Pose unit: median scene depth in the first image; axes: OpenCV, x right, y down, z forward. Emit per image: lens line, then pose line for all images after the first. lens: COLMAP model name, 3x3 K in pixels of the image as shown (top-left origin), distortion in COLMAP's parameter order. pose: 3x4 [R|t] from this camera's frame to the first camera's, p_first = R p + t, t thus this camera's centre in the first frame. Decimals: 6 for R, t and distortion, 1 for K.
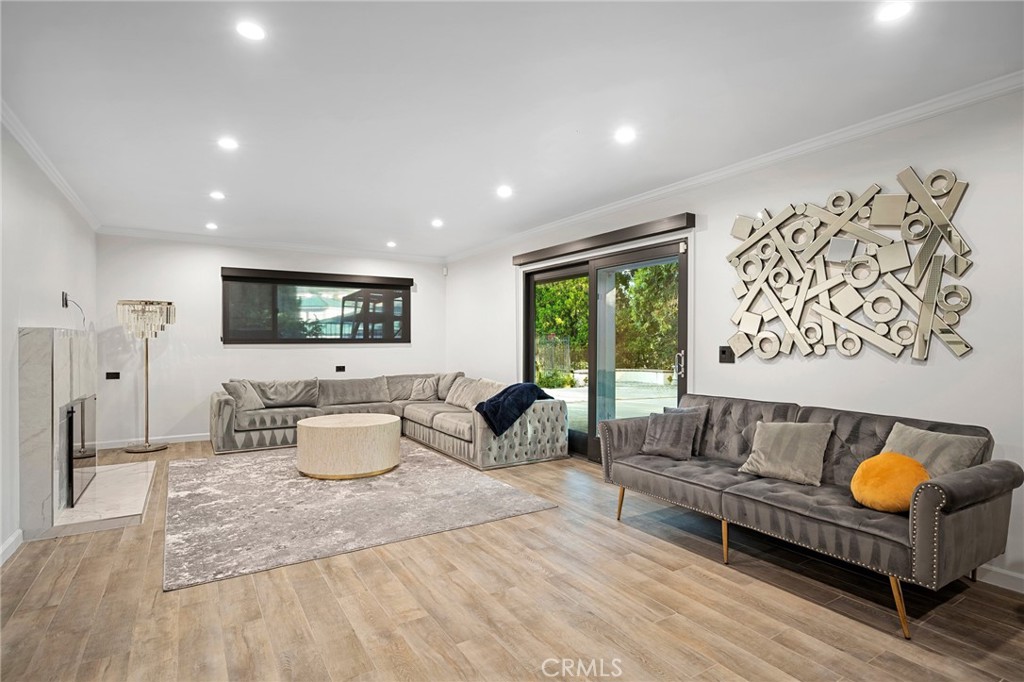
lens RADIAL K [[522.5, 0, 514.8], [0, 522.5, 339.3], [0, 0, 1]] dist [-0.000598, -0.002077]
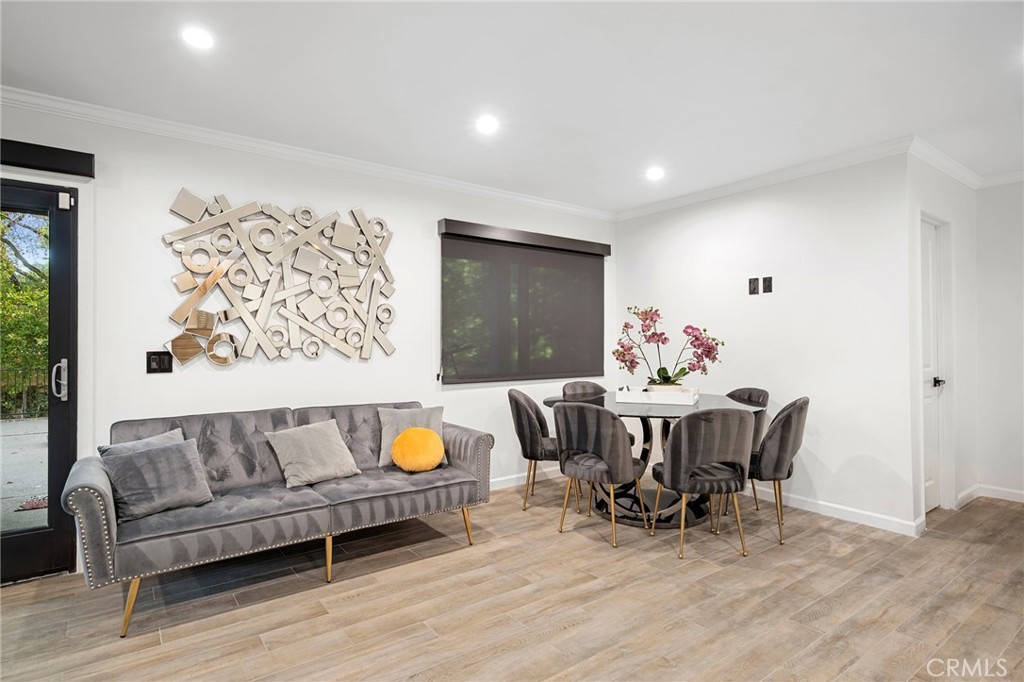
lens RADIAL K [[522.5, 0, 516.0], [0, 522.5, 346.0], [0, 0, 1]] dist [-0.000598, -0.002077]
pose [[-0.075570, 0.003803, 0.997133, -0.520546], [0.002735, 0.999990, -0.003607, 0.012430], [-0.997137, 0.002455, -0.075580, 0.696650]]
